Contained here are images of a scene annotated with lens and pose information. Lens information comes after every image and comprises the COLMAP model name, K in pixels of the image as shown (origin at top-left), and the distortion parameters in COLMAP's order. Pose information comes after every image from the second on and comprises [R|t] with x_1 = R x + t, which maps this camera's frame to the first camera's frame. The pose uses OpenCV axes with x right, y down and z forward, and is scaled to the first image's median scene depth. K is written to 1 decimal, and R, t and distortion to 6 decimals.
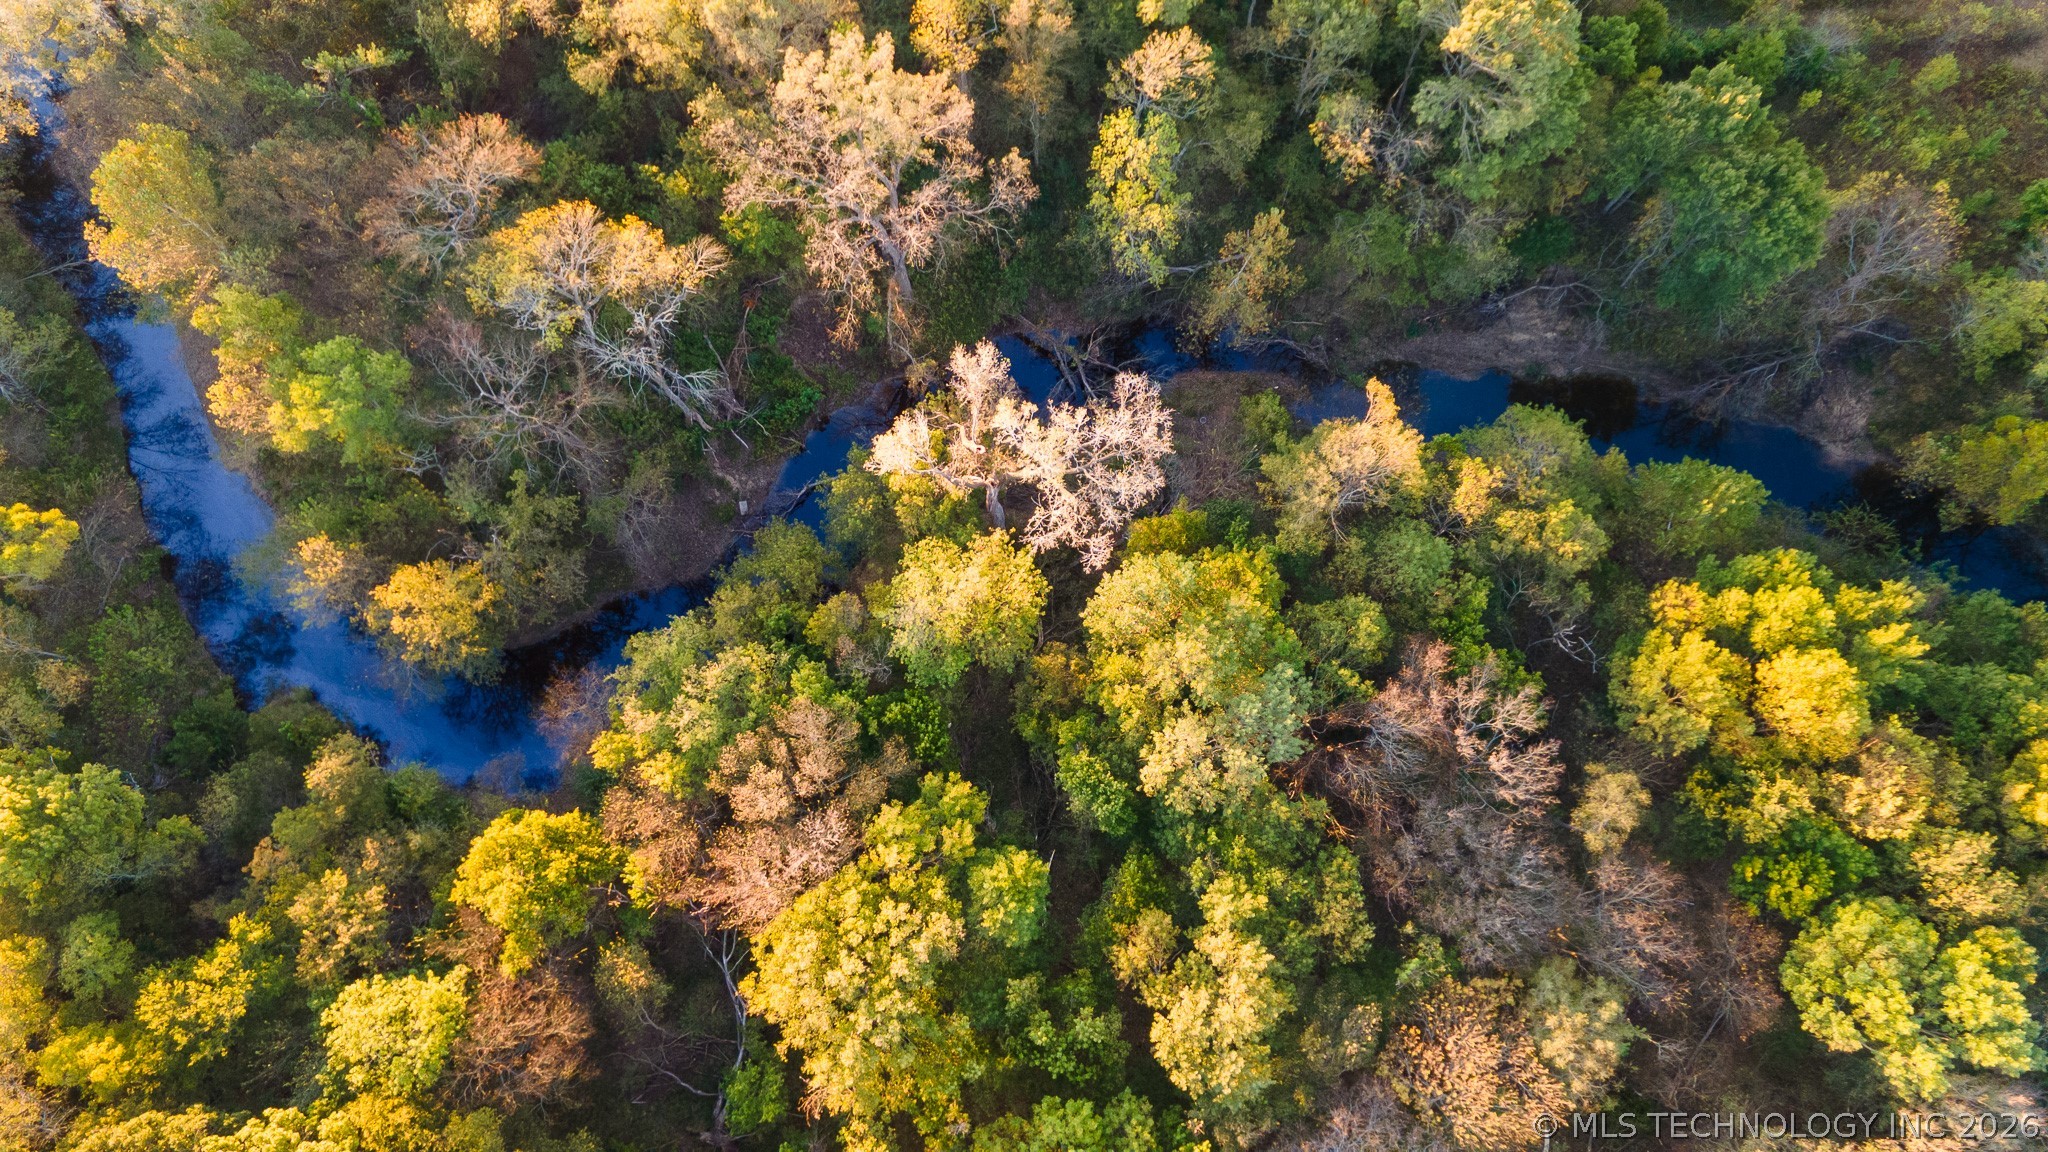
lens RADIAL K [[1452.5, 0, 1024.4], [0, 1452.5, 581.6], [0, 0, 1]] dist [0.024194, -0.000605]
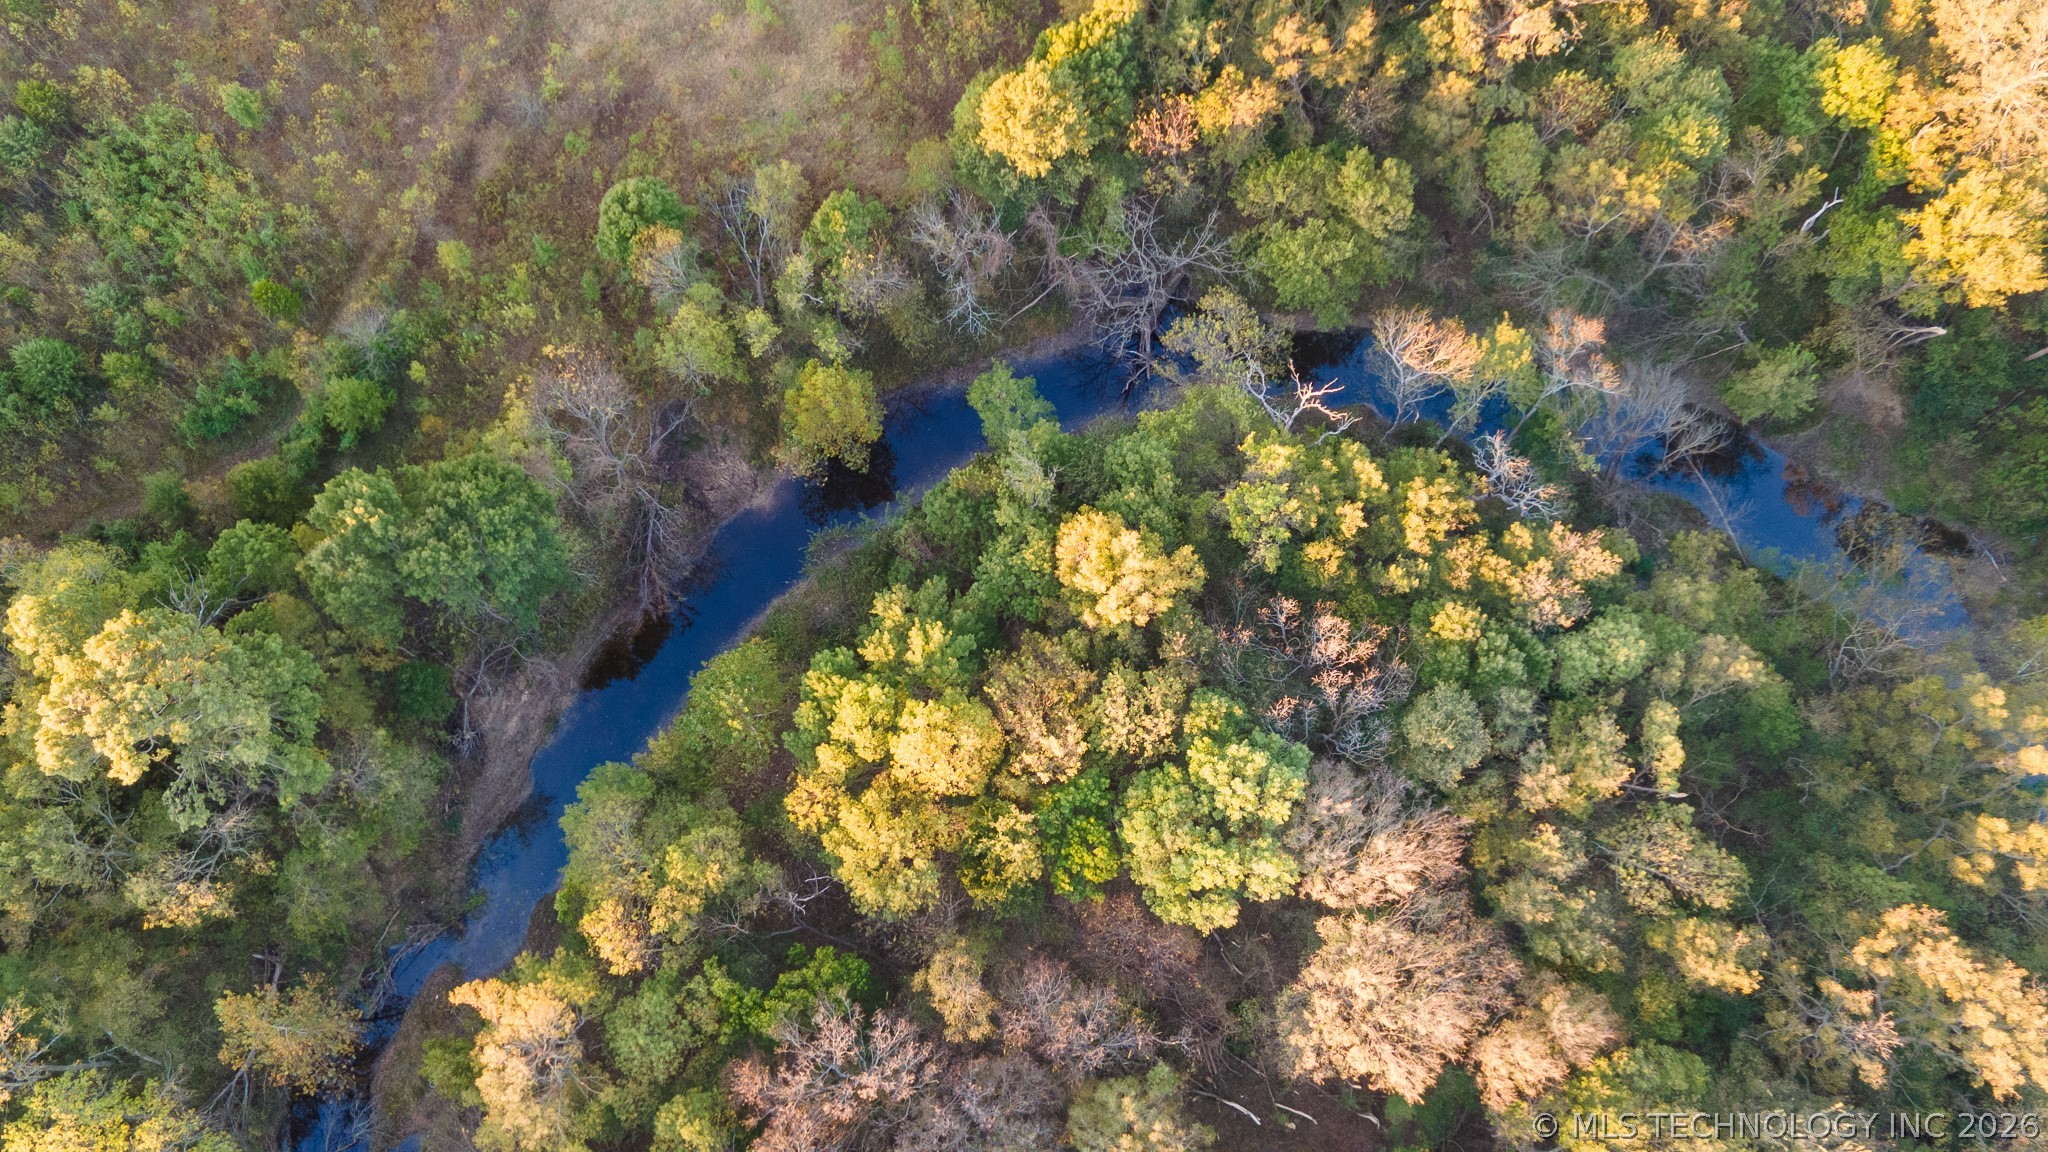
lens RADIAL K [[1452.5, 0, 1024.4], [0, 1452.5, 581.6], [0, 0, 1]] dist [0.024194, -0.000605]
pose [[0.374537, -0.887388, 0.268821, 0.382814], [0.892388, 0.423698, 0.155317, -0.074653], [-0.251725, 0.181720, 0.950585, -0.008738]]
